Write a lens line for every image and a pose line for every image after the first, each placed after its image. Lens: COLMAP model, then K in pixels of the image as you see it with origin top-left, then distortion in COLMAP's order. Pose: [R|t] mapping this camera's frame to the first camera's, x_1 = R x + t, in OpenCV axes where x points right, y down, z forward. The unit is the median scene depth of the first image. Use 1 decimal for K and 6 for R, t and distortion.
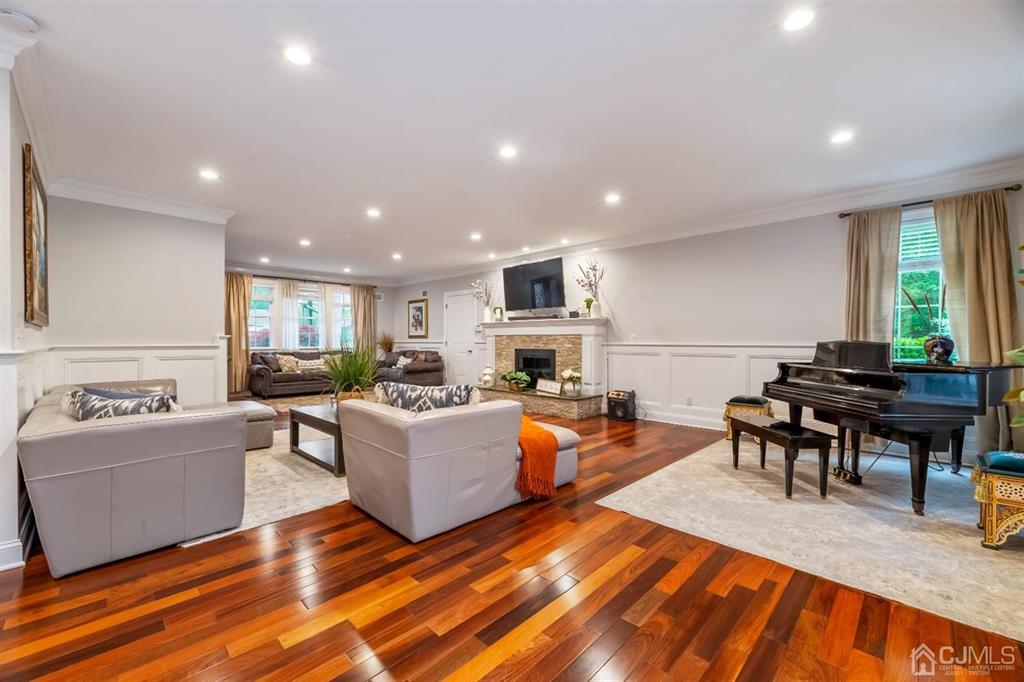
lens RADIAL K [[419.0, 0, 509.4], [0, 419.0, 341.8], [0, 0, 1]] dist [0.000706, 0.000538]
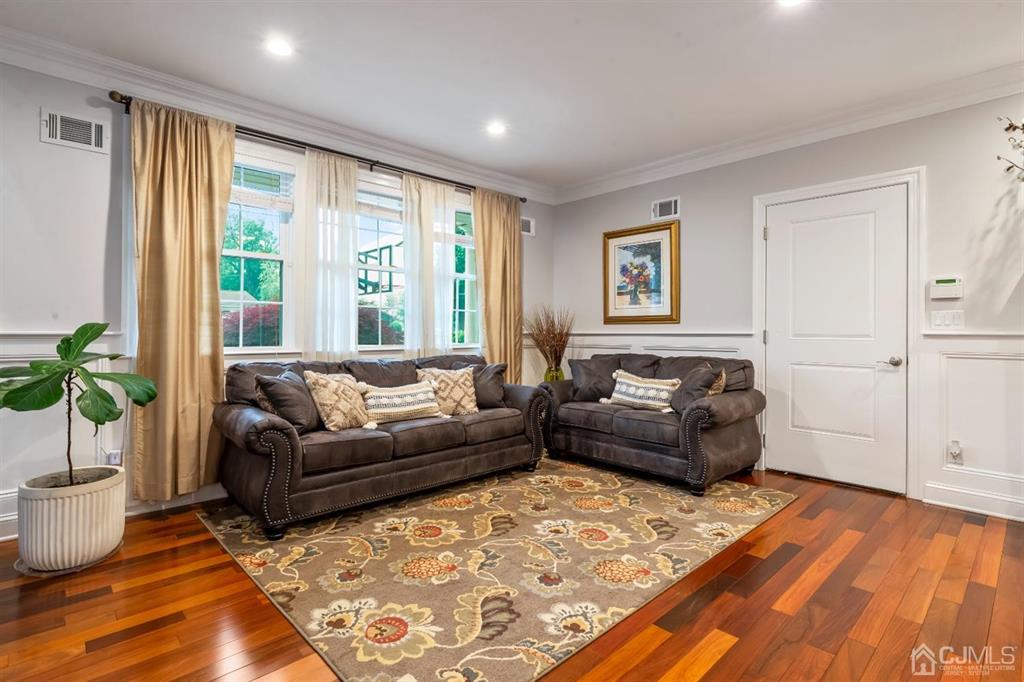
lens RADIAL K [[498.5, 0, 507.1], [0, 498.5, 321.2], [0, 0, 1]] dist [0.000302, -0.000254]
pose [[0.999408, 0.000081, -0.034411, -0.353127], [-0.000914, 0.999707, -0.024195, 0.000824], [0.034399, 0.024212, 0.999115, 0.567465]]
